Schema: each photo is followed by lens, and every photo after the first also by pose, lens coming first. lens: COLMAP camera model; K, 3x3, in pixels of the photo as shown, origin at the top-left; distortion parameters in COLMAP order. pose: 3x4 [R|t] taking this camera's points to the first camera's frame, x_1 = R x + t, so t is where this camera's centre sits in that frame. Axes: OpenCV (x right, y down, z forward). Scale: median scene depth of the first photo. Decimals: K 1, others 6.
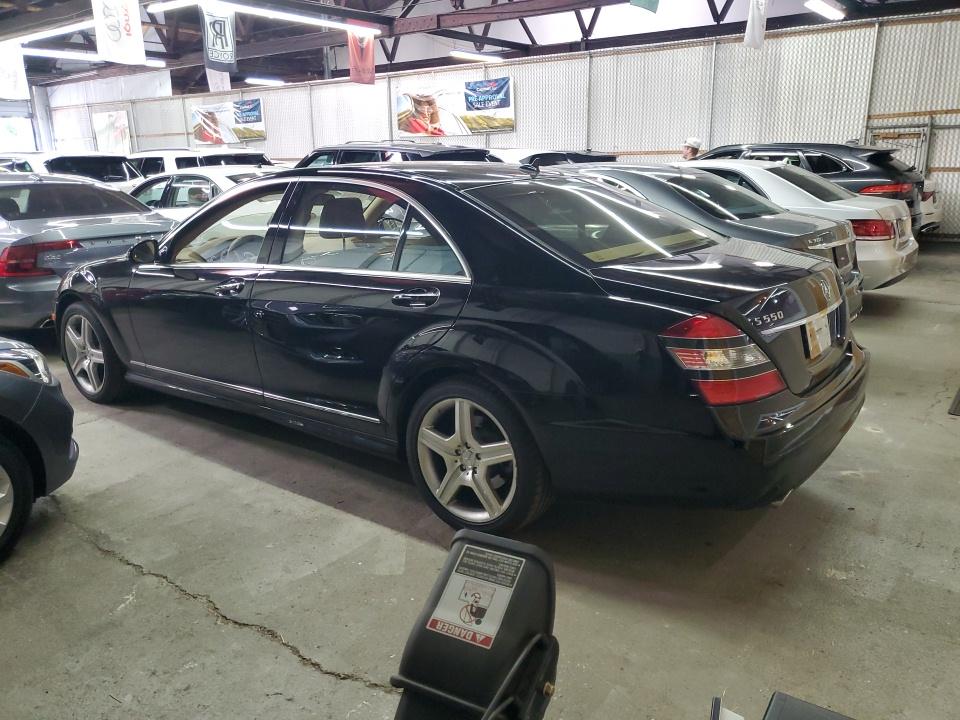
lens RADIAL K [[764.0, 0, 478.2], [0, 764.0, 359.4], [0, 0, 1]] dist [0.004894, 0.032789]
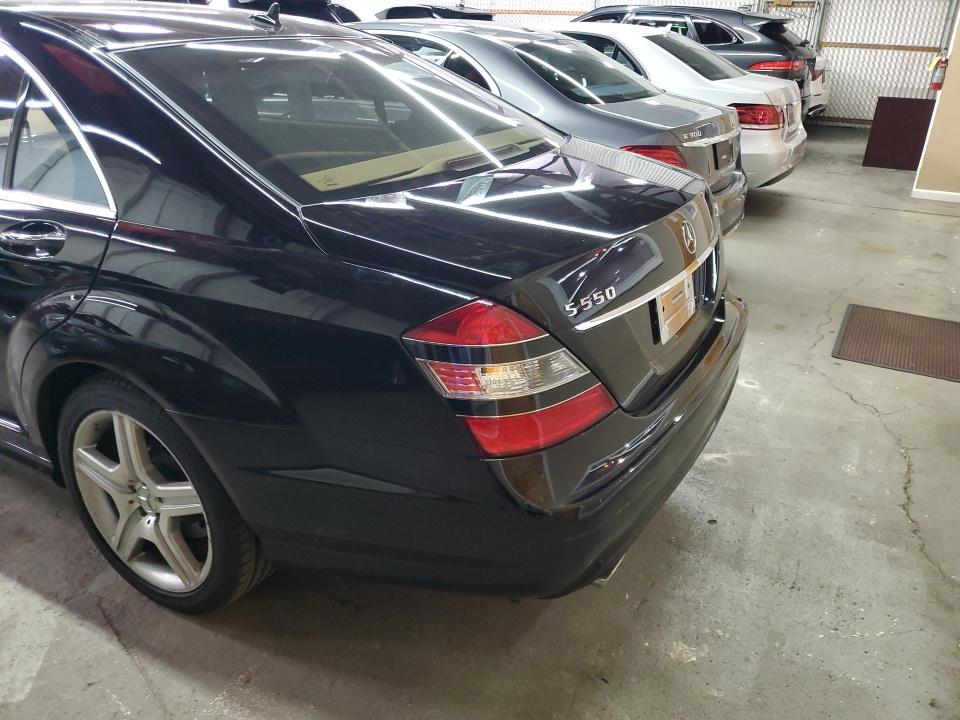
lens RADIAL K [[764.0, 0, 488.9], [0, 764.0, 364.6], [0, 0, 1]] dist [0.004894, 0.032789]
pose [[0.988932, -0.023660, 0.146469, 0.098574], [-0.001612, 0.985431, 0.170070, -0.049732], [-0.148359, -0.168424, 0.974486, 0.197311]]
